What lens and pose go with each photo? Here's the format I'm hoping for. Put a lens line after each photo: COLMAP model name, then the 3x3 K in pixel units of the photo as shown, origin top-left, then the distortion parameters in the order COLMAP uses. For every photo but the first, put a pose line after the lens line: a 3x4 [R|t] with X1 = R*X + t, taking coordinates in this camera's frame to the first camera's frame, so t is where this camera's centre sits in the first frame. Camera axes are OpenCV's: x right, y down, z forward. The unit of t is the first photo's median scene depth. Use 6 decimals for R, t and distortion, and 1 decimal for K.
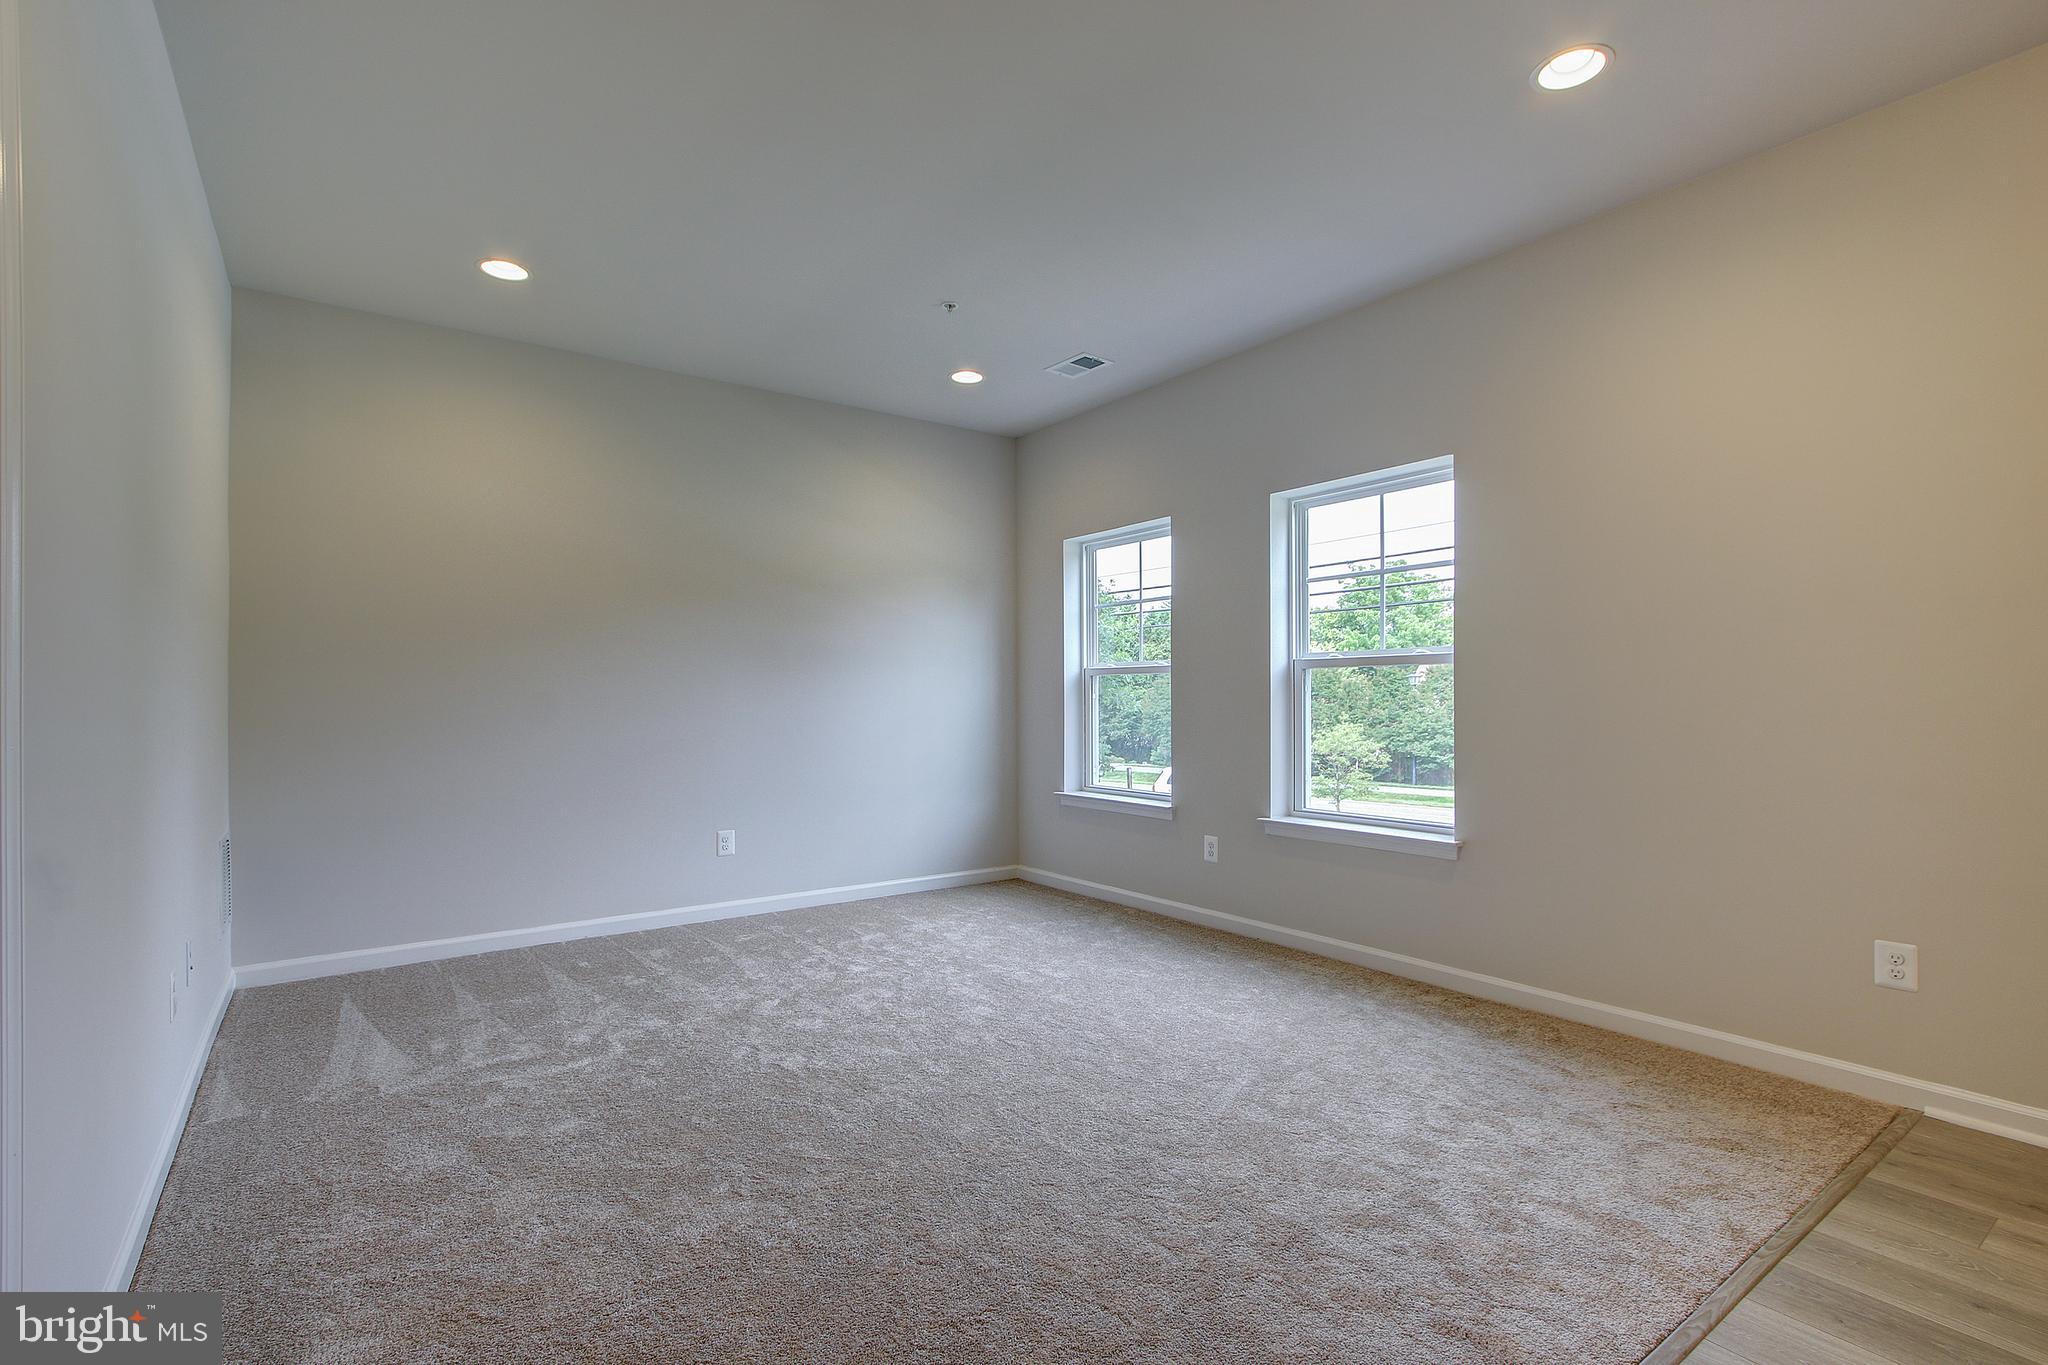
lens RADIAL K [[938.8, 0, 1034.0], [0, 938.8, 700.8], [0, 0, 1]] dist [-0.001421, -0.000471]
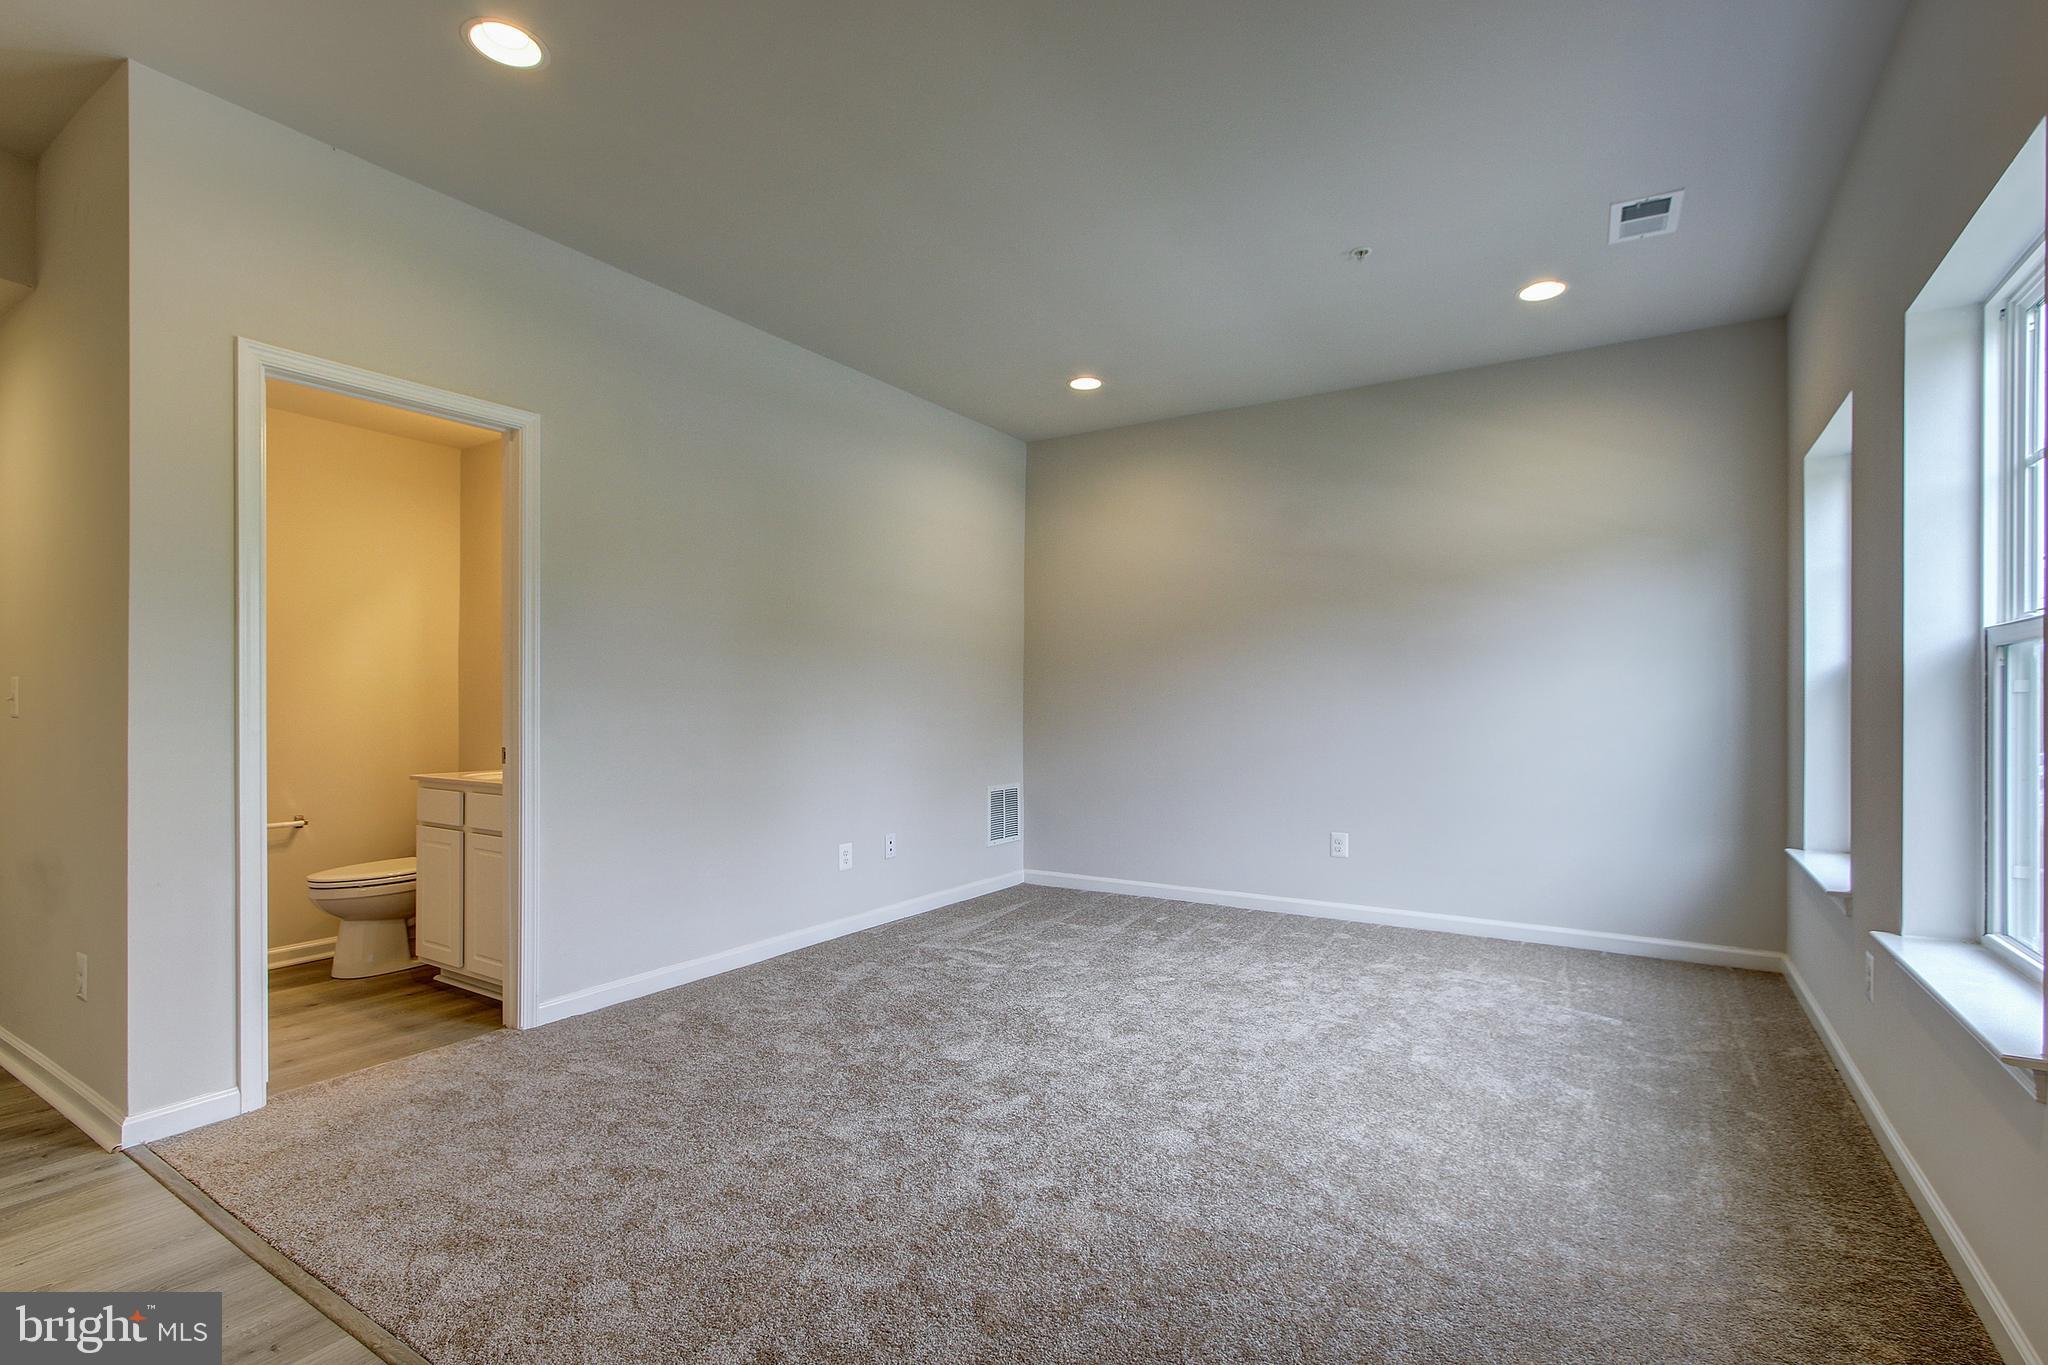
lens RADIAL K [[938.8, 0, 1034.0], [0, 938.8, 700.8], [0, 0, 1]] dist [-0.001421, -0.000471]
pose [[0.360532, 0.000603, -0.932747, 0.701976], [0.002145, 0.999997, 0.001475, -0.009853], [0.932744, -0.002532, 0.360529, 0.454685]]
